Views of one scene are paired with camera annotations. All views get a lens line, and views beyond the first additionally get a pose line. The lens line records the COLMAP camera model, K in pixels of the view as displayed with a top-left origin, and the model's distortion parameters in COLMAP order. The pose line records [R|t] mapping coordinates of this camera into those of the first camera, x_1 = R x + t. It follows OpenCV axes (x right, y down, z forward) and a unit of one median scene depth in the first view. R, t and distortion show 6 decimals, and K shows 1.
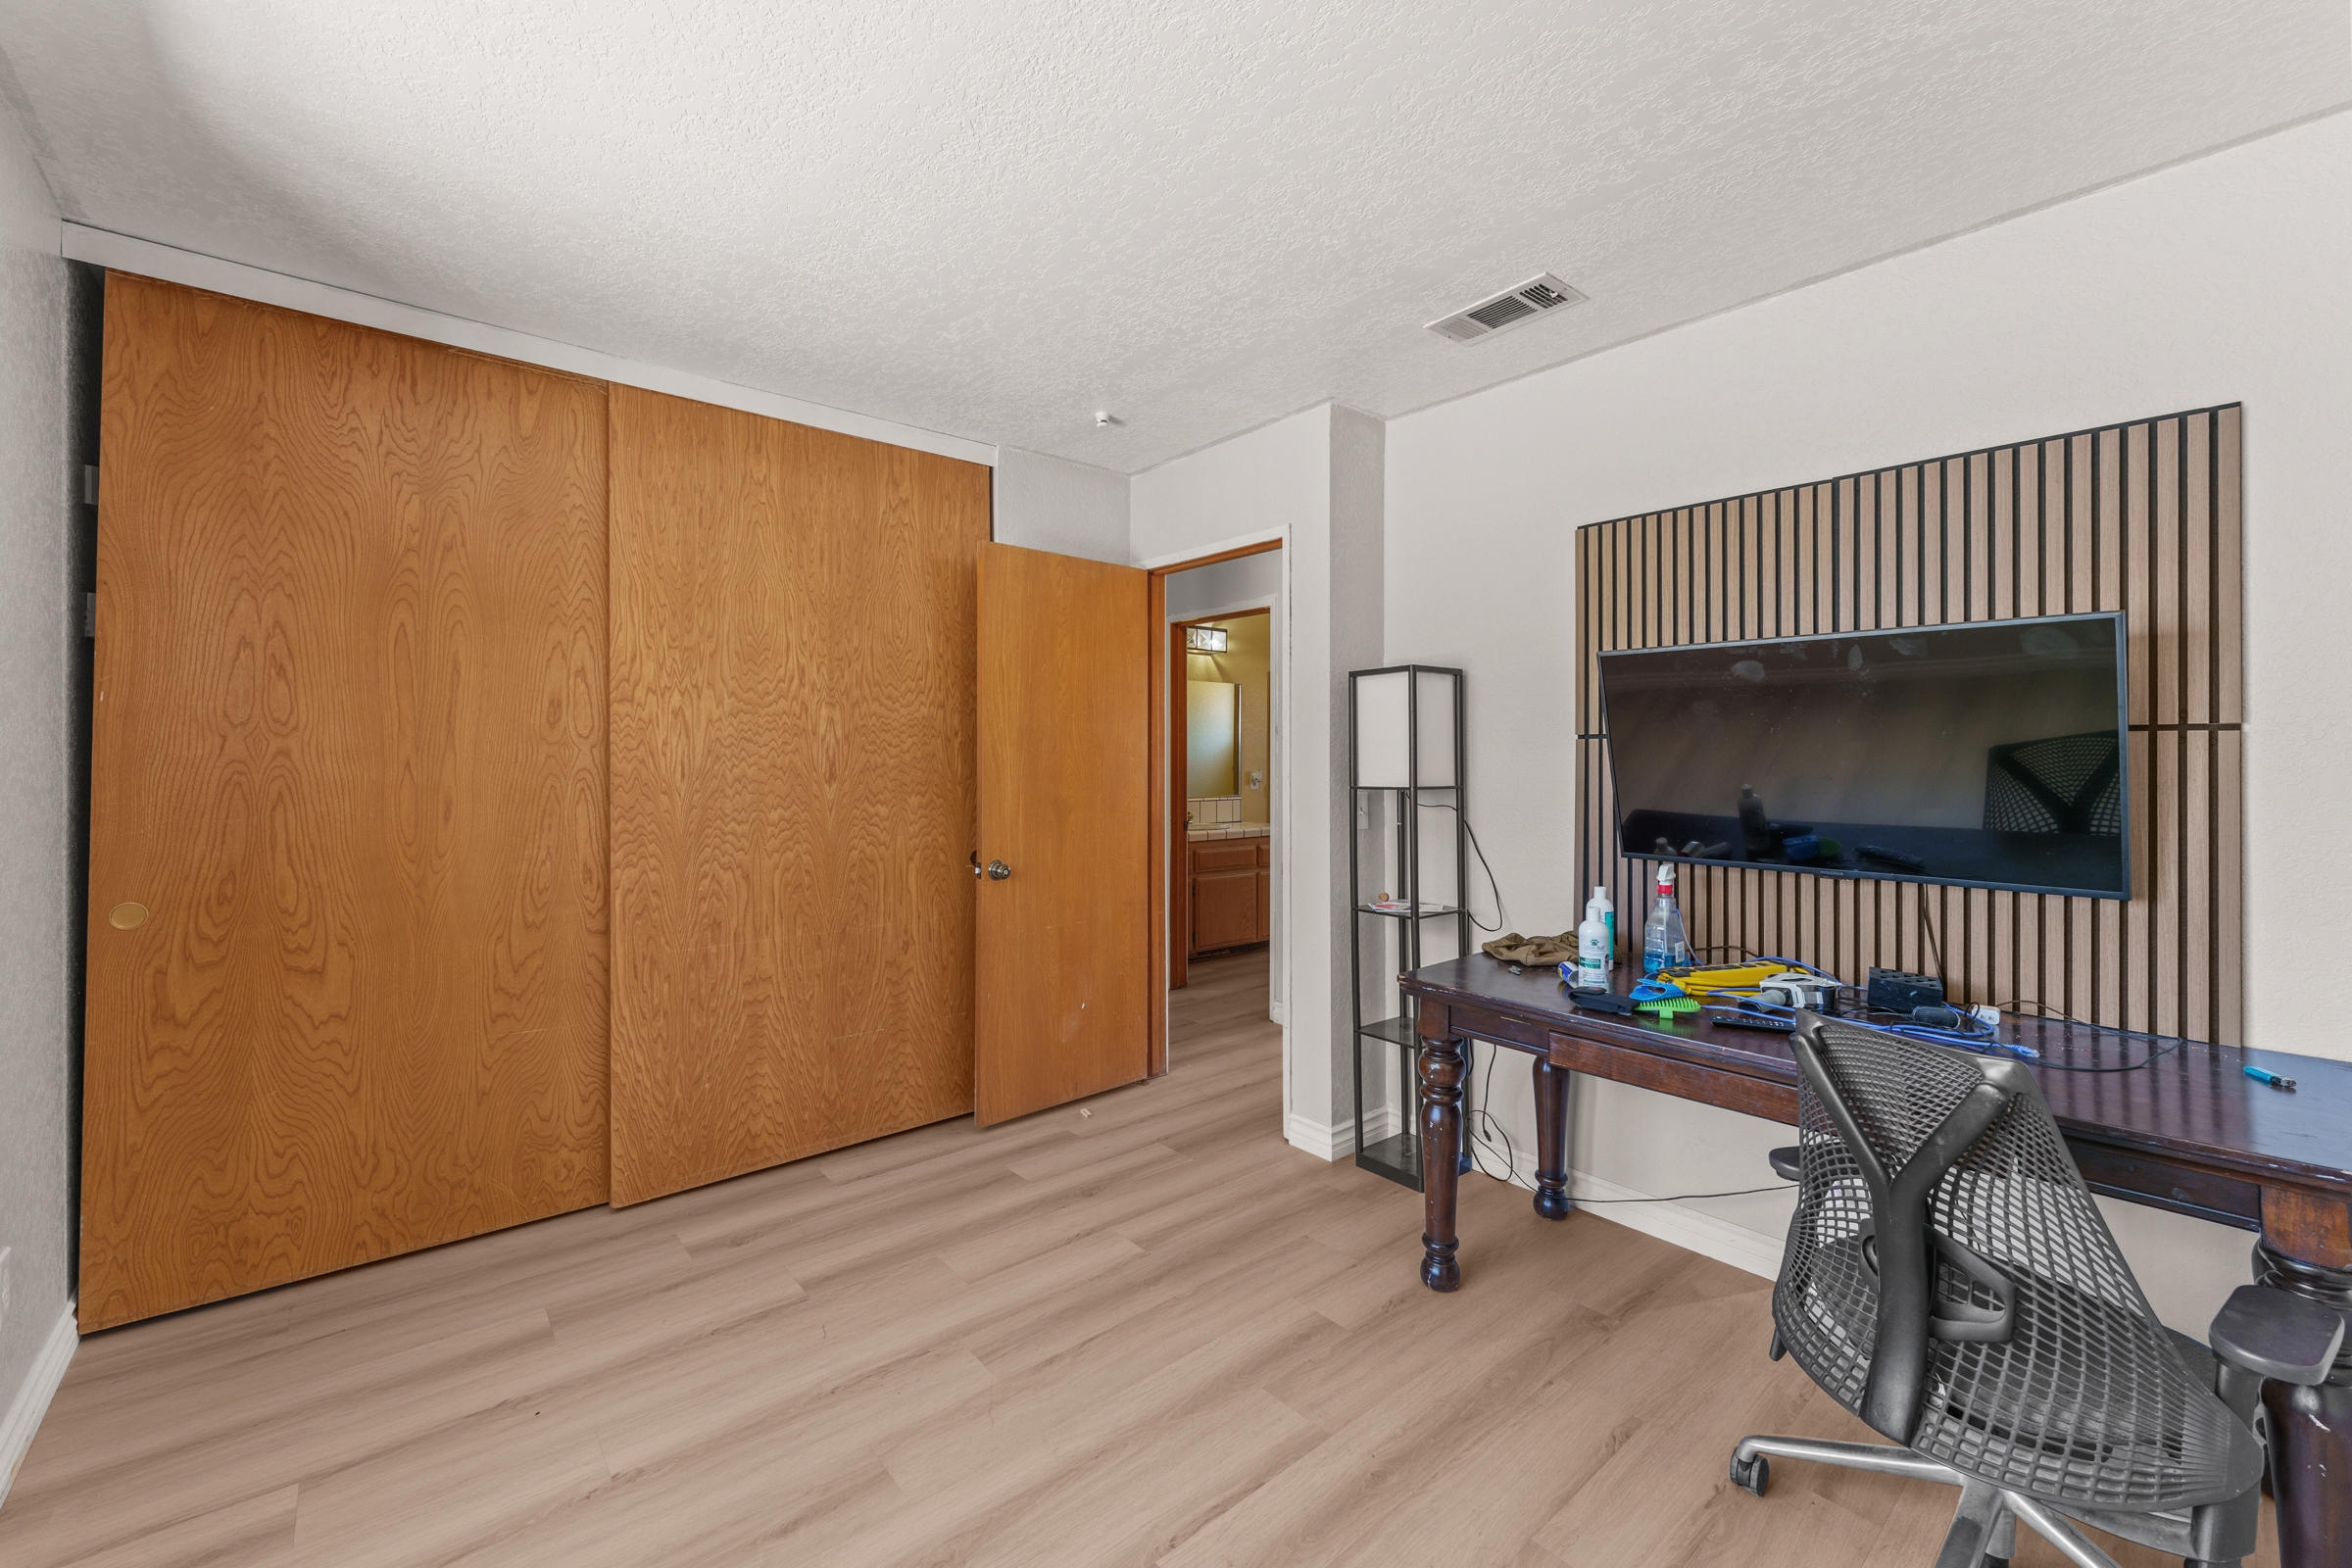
lens RADIAL K [[936.8, 0, 1182.3], [0, 936.8, 771.9], [0, 0, 1]] dist [0.000722, 0.000058]
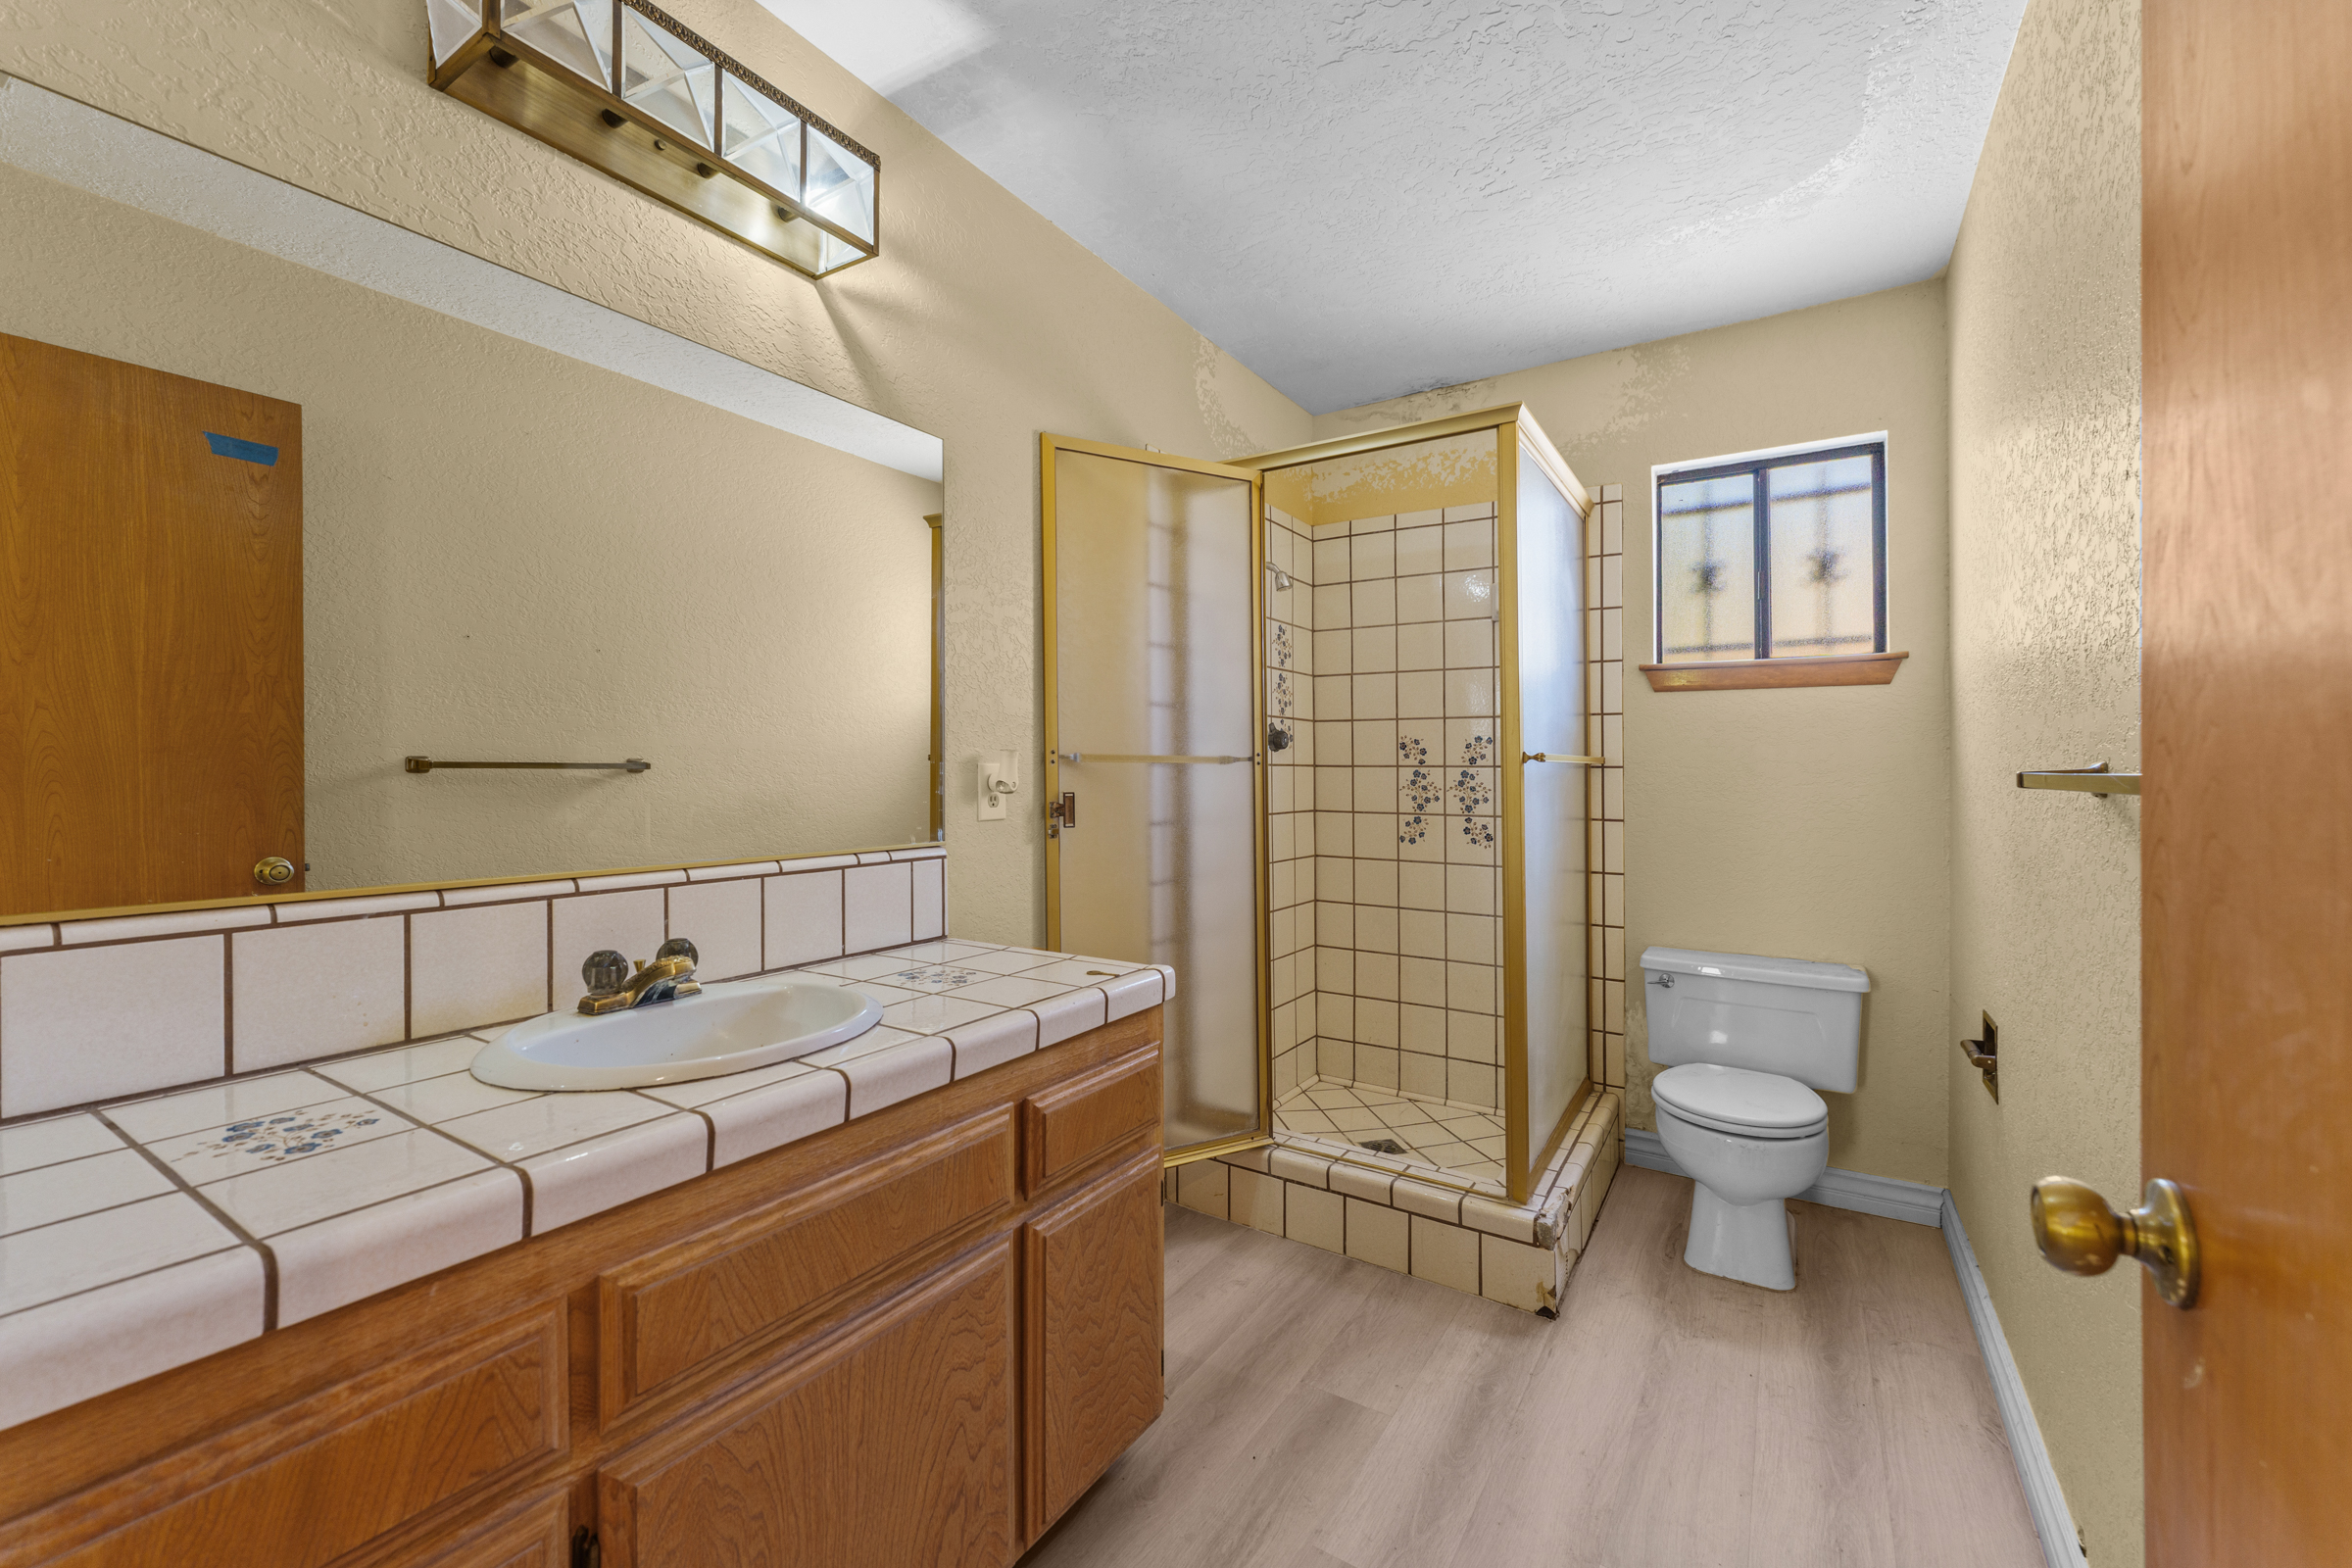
lens RADIAL K [[936.8, 0, 1177.7], [0, 936.8, 780.9], [0, 0, 1]] dist [0.000722, 0.000058]
pose [[0.958605, -0.003653, 0.284717, 0.057194], [0.004212, 0.999990, -0.001351, 0.008724], [-0.284709, 0.002494, 0.958611, 0.819981]]
